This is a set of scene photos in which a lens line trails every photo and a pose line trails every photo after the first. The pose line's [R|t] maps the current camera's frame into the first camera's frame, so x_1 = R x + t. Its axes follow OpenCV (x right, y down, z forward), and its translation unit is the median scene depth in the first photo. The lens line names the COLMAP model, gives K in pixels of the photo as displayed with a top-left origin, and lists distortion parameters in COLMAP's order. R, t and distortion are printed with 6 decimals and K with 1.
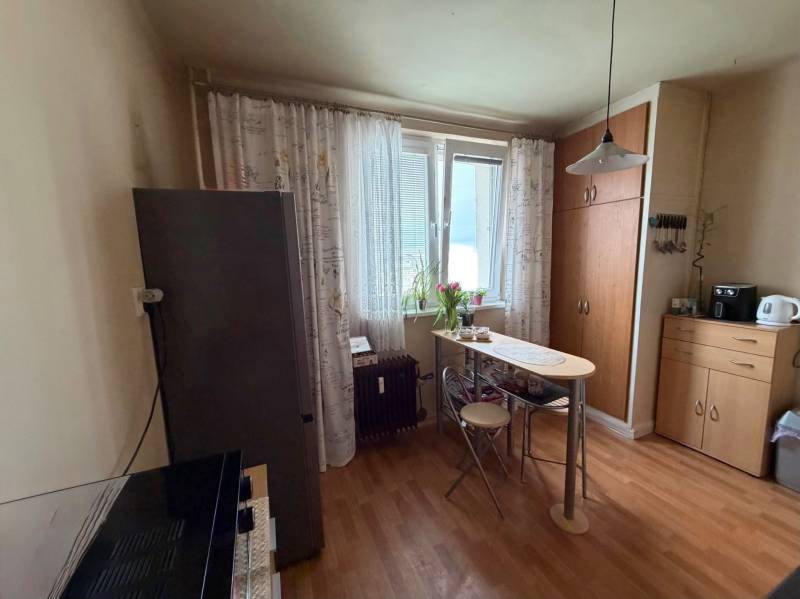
lens RADIAL K [[316.6, 0, 397.3], [0, 316.6, 300.6], [0, 0, 1]] dist [-0.001720, -0.000271]
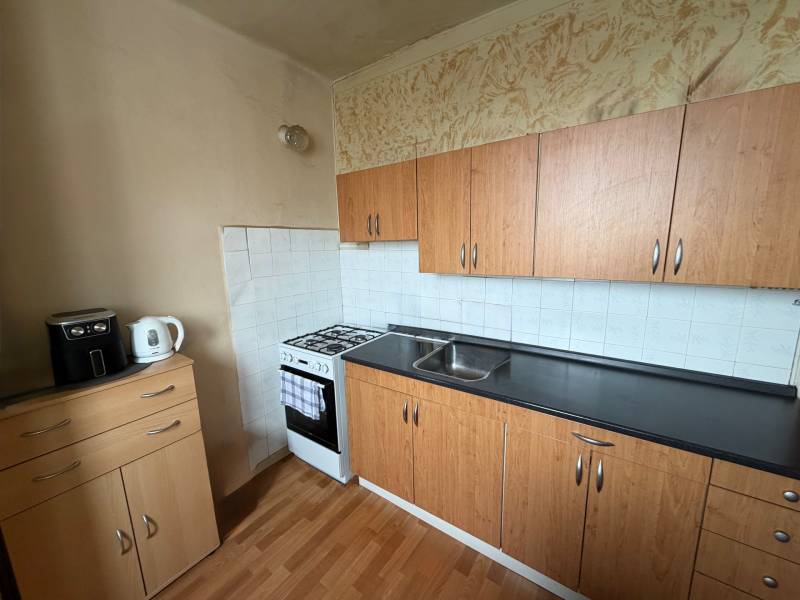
lens RADIAL K [[316.6, 0, 397.3], [0, 316.6, 301.1], [0, 0, 1]] dist [-0.001720, -0.000271]
pose [[-0.525542, -0.112185, 0.843339, 0.232343], [0.149809, 0.963576, 0.221536, -0.085318], [-0.837474, 0.242766, -0.489593, 0.606532]]
